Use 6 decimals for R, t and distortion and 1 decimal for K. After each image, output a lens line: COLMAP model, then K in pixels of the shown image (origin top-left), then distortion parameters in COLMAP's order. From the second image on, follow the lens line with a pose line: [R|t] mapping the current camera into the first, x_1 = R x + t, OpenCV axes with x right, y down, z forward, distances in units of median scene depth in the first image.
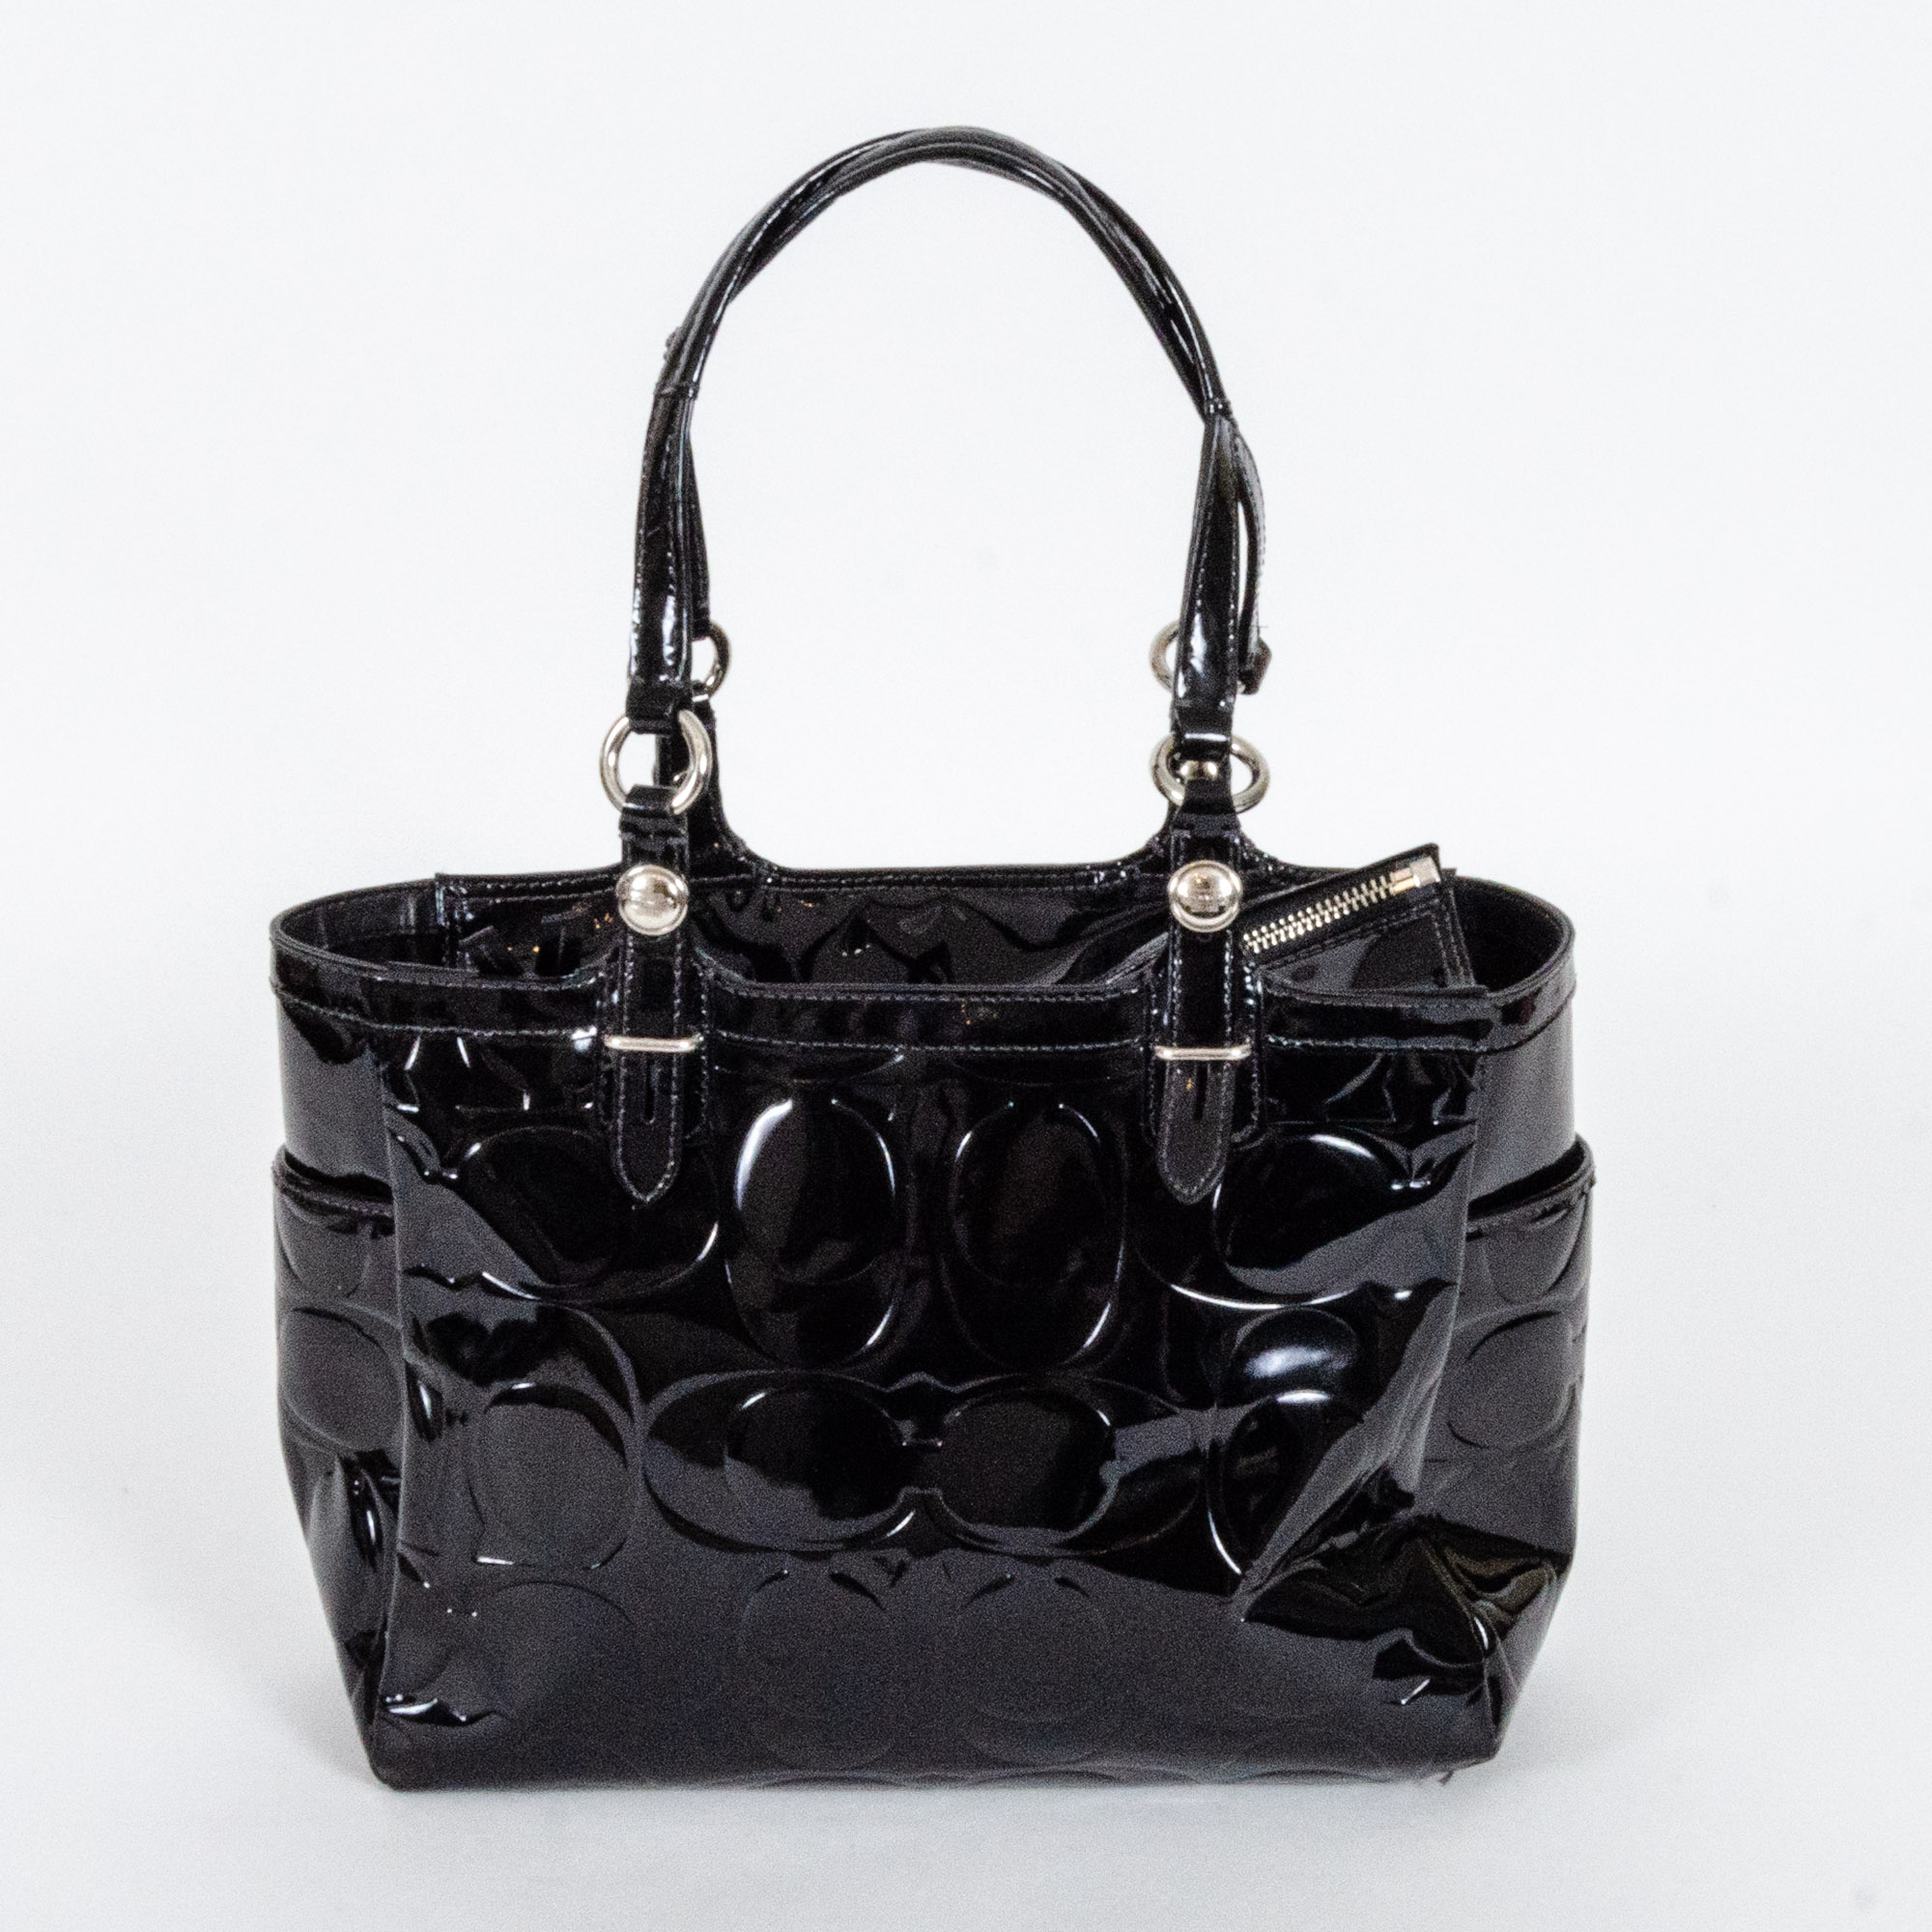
lens RADIAL K [[3661.6, 0, 1022.2], [0, 3661.6, 913.6], [0, 0, 1]] dist [-0.007112, 0.000000]
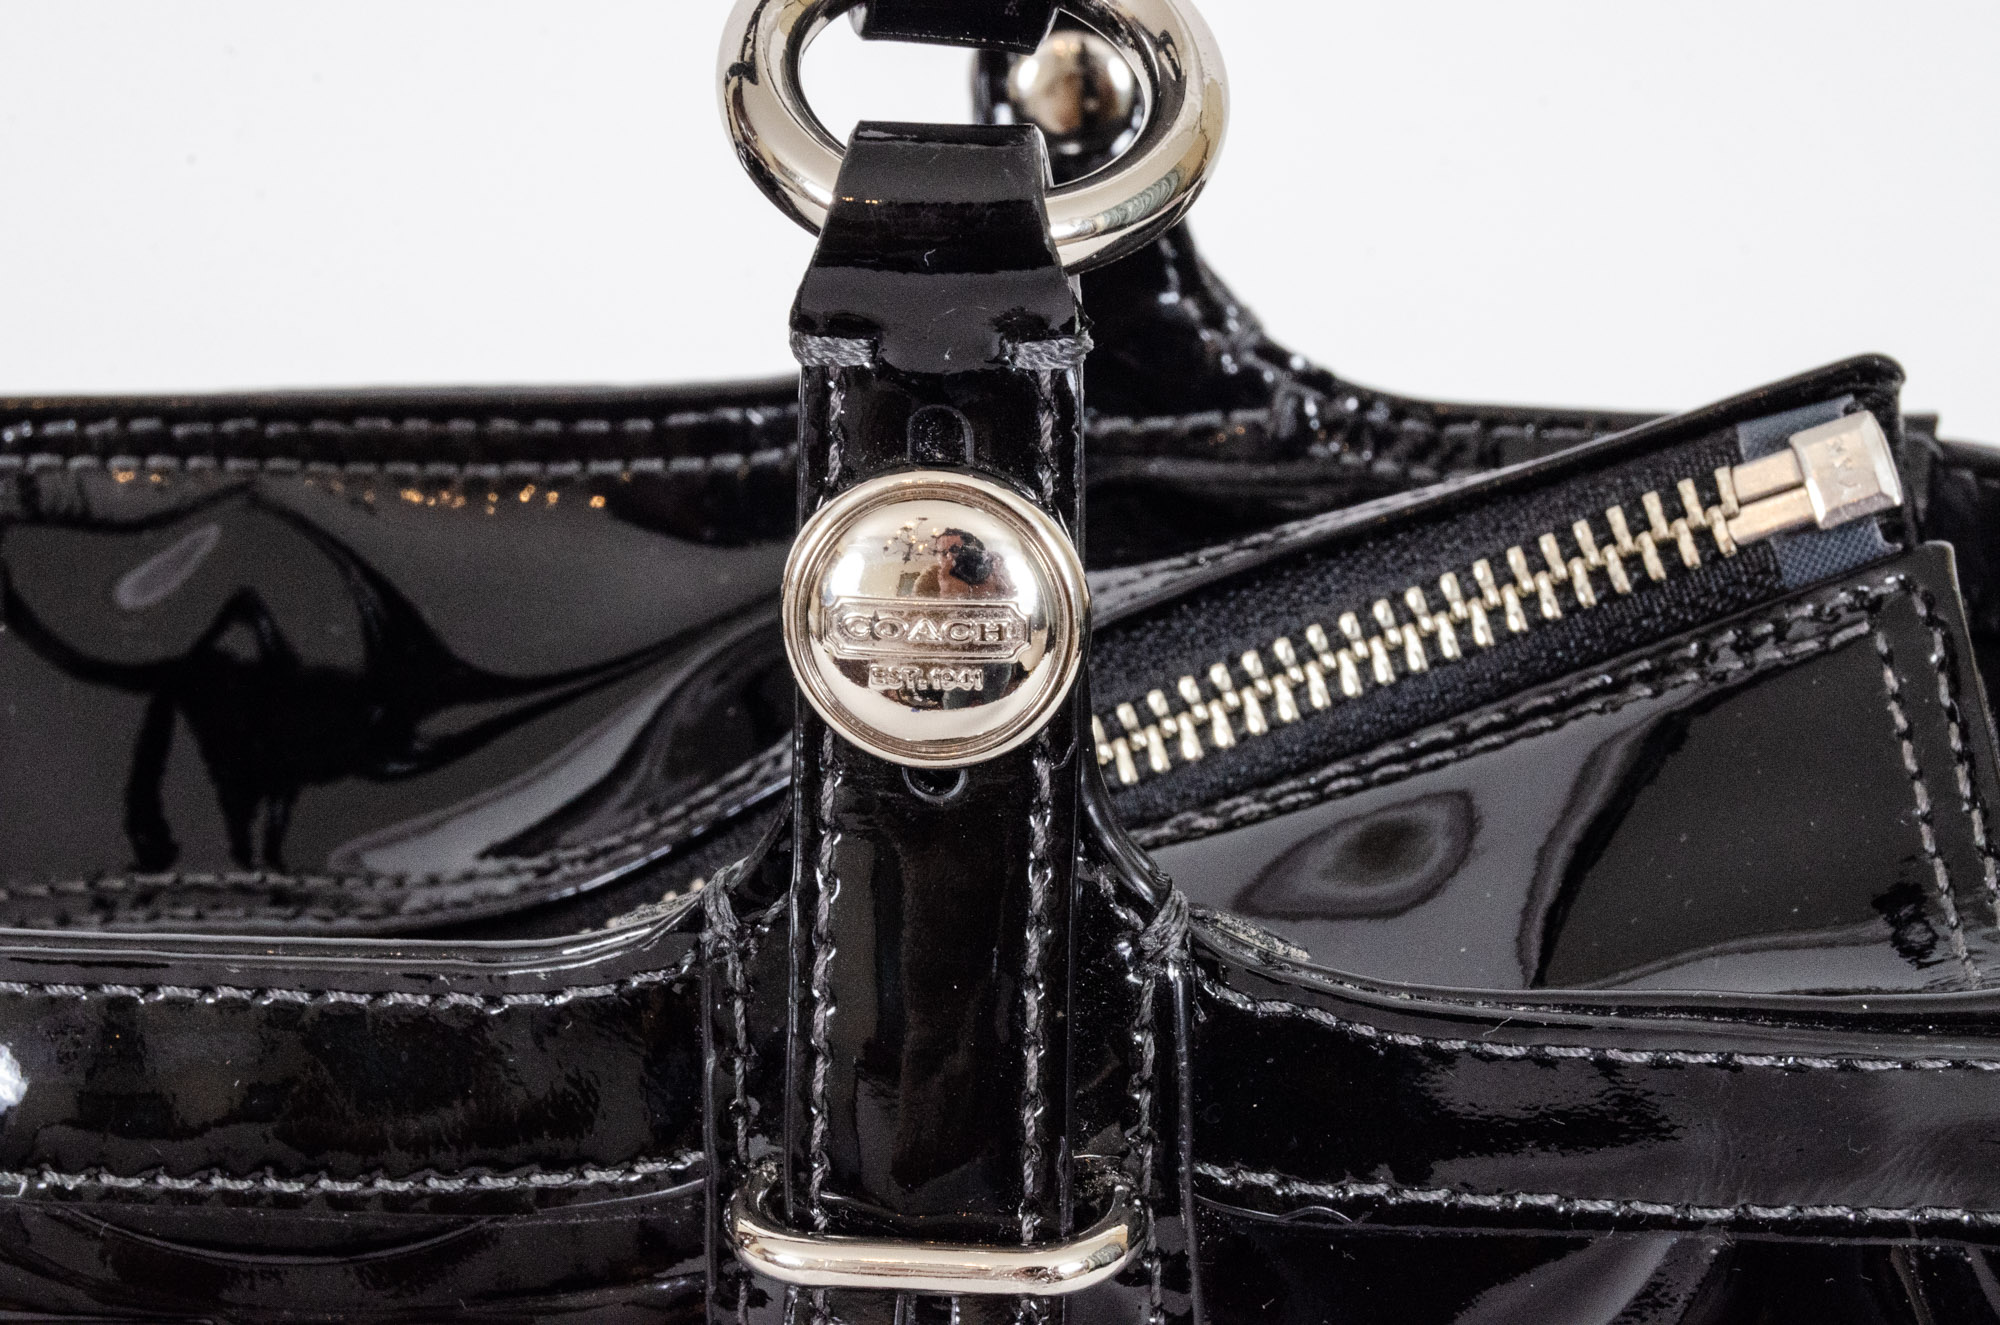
lens RADIAL K [[4399.7, 0, 995.7], [0, 4399.7, 682.8], [0, 0, 1]] dist [-0.023347, 0.000000]
pose [[0.998519, 0.011306, -0.053216, 0.065113], [-0.005924, 0.994947, 0.100227, -0.027431], [0.054081, -0.099763, 0.993540, 0.676127]]
